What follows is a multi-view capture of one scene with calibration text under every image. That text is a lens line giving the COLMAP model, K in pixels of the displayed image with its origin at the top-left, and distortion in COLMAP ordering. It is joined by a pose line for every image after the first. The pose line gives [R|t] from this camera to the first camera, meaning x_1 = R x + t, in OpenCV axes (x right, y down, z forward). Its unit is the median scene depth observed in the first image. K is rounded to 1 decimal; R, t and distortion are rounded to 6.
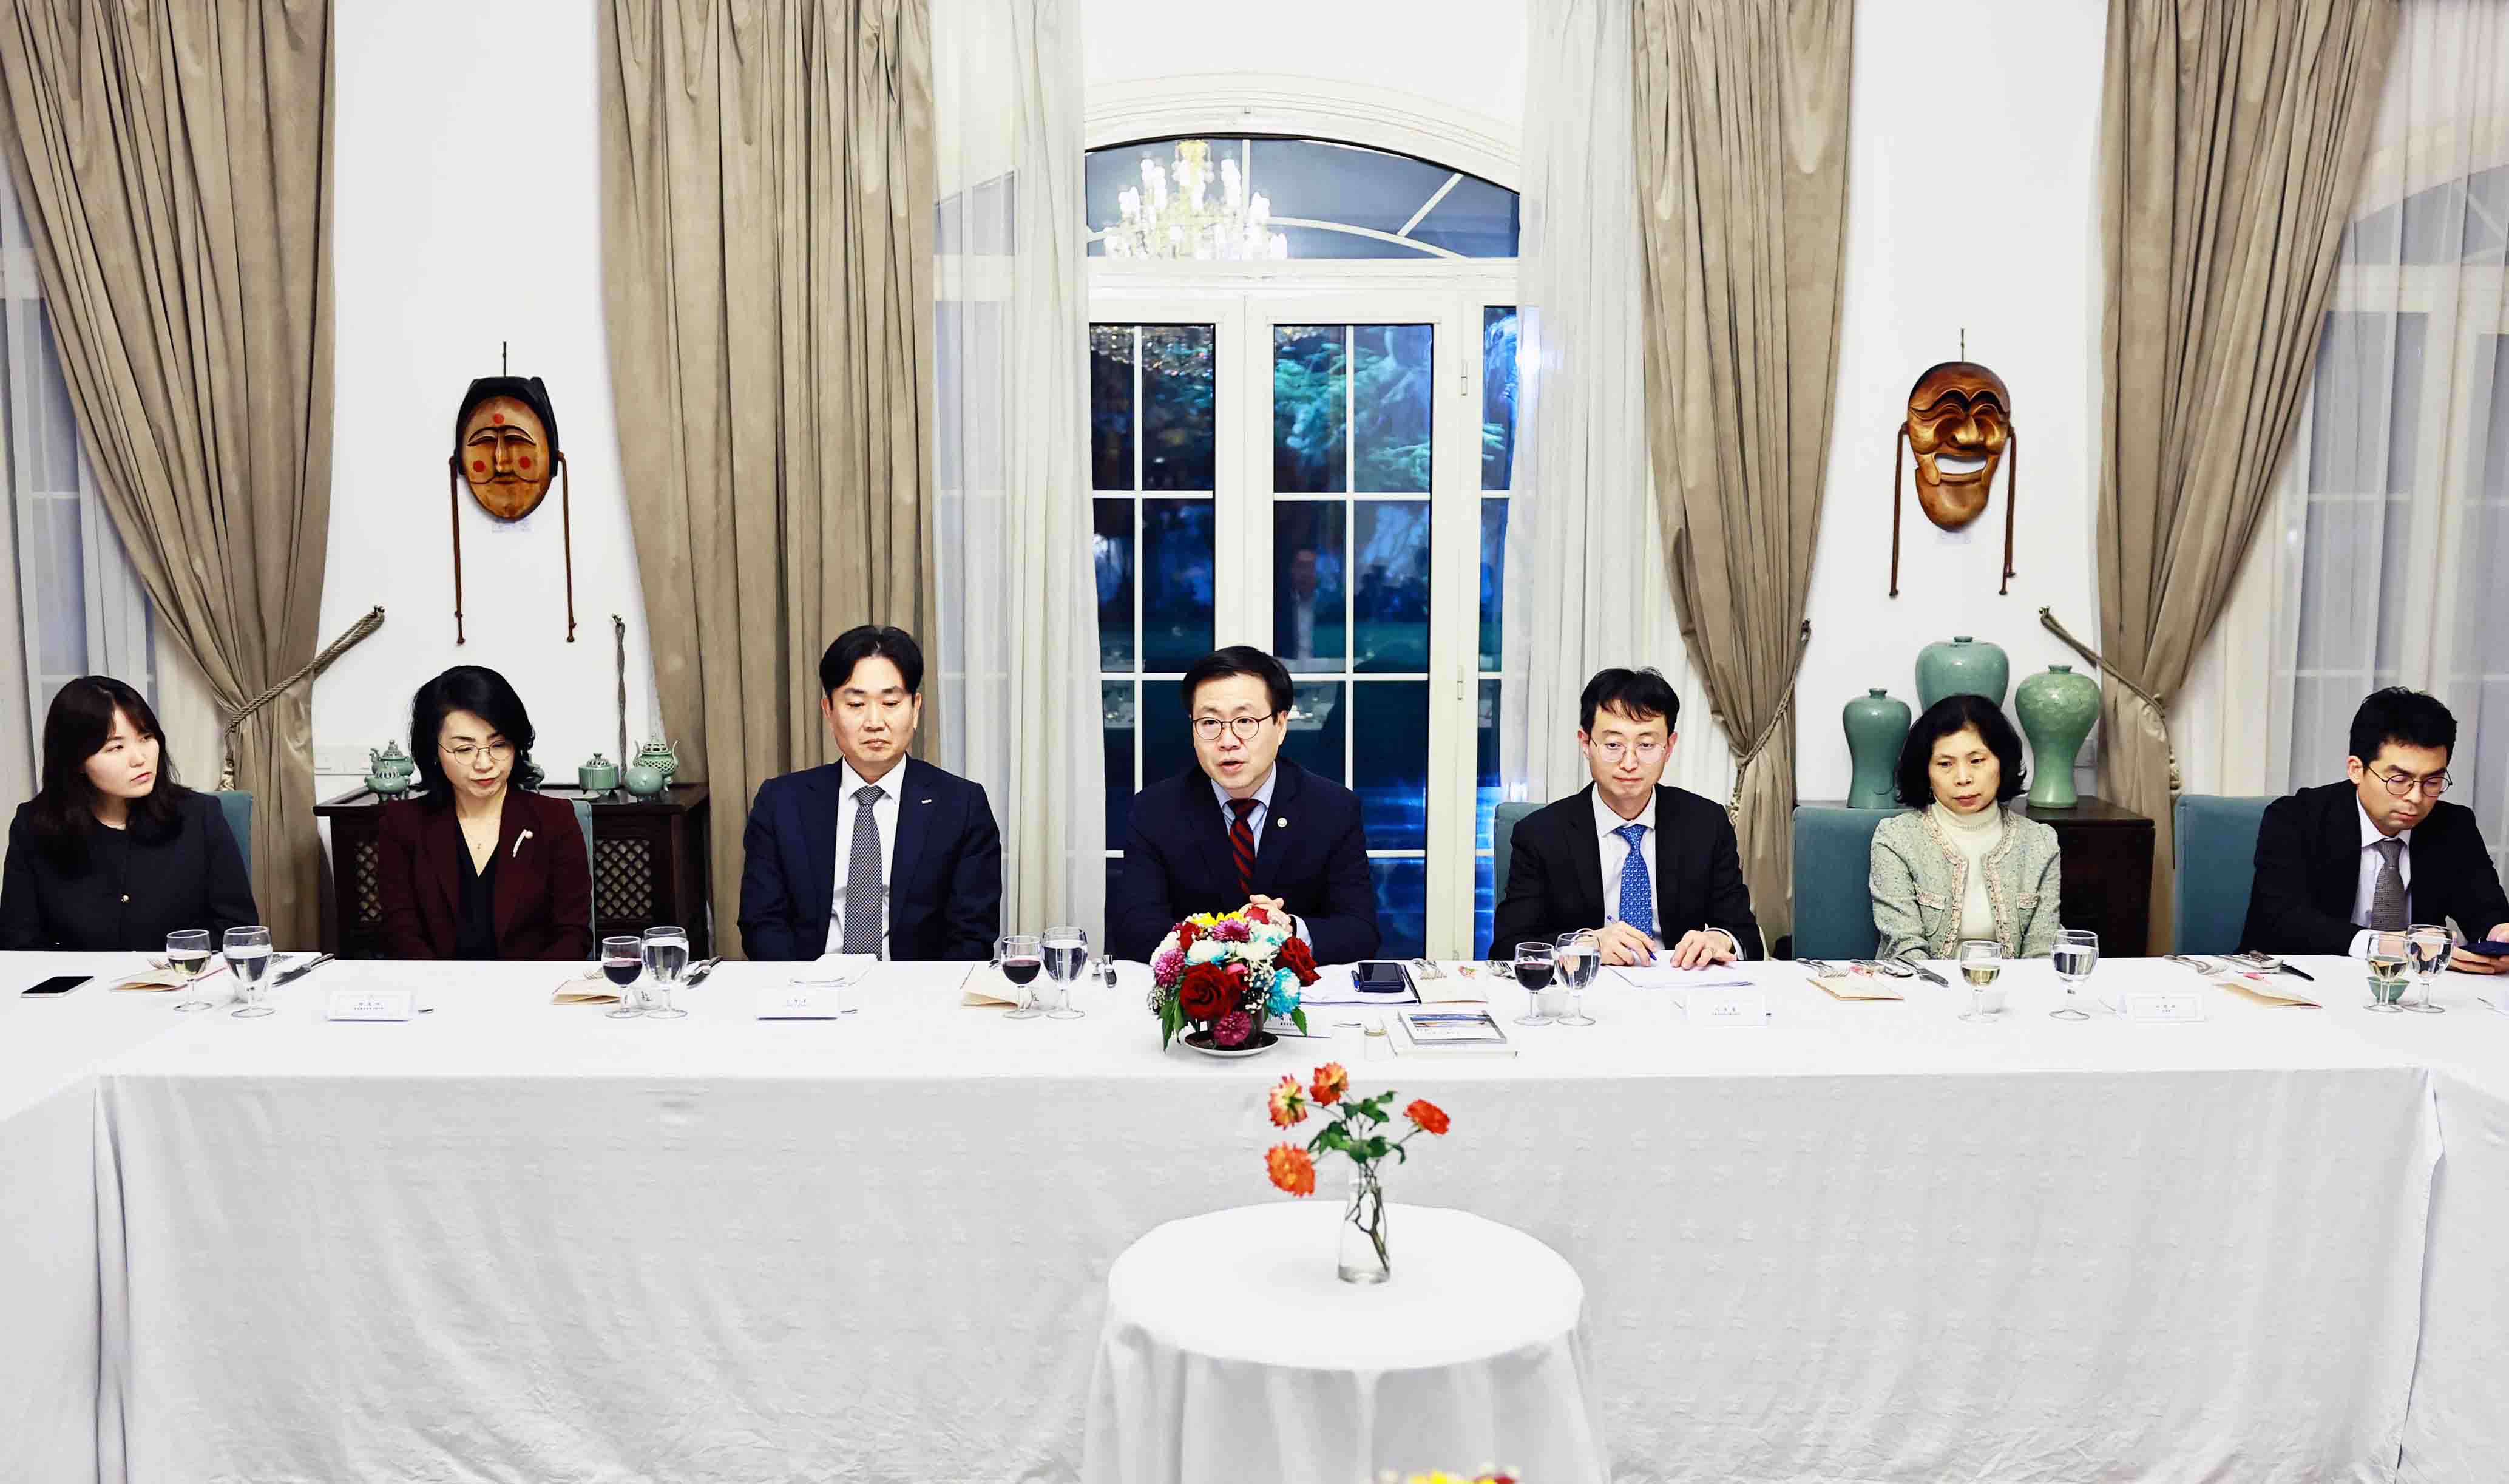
lens RADIAL K [[2252.3, 0, 1259.7], [0, 2252.3, 822.0], [0, 0, 1]] dist [-0.058191, 0.021215]
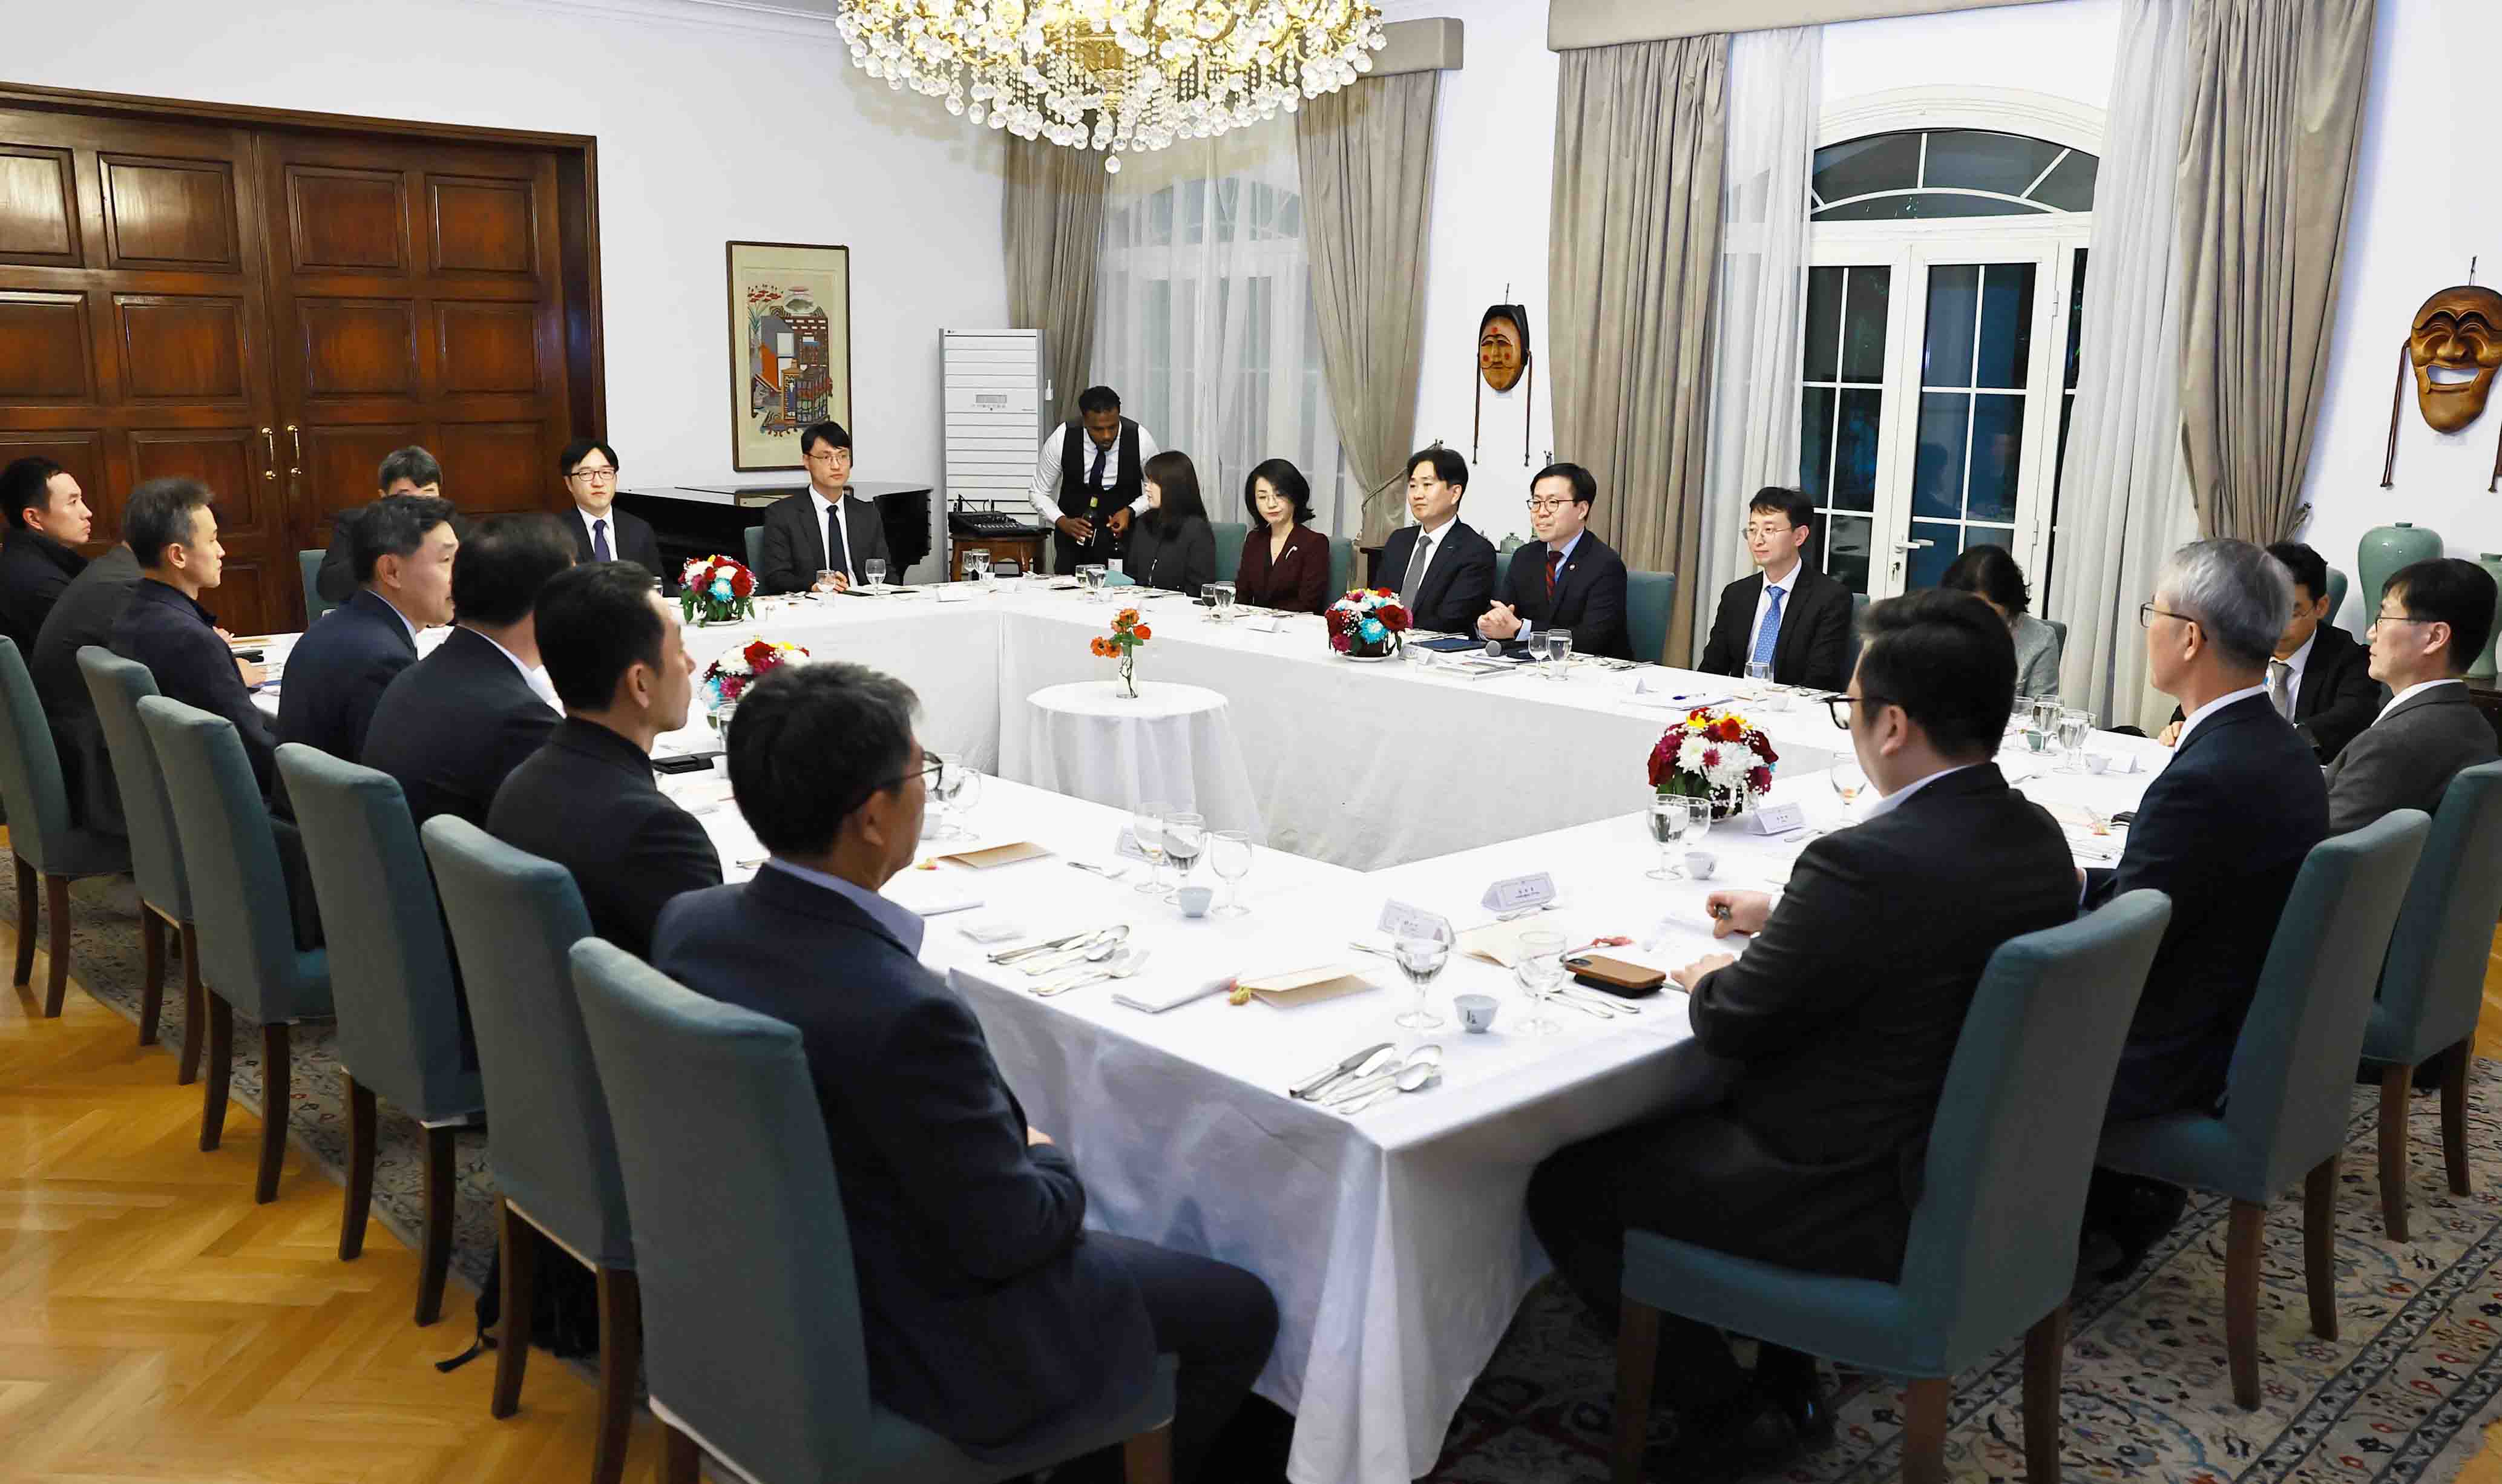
lens RADIAL K [[1924.4, 0, 1257.7], [0, 1924.4, 762.1], [0, 0, 1]] dist [-0.050108, -0.000959]
pose [[0.675823, 0.159281, -0.719647, 0.676560], [-0.125768, 0.986972, 0.100340, 0.019168], [0.726254, 0.022696, 0.687051, -0.123022]]
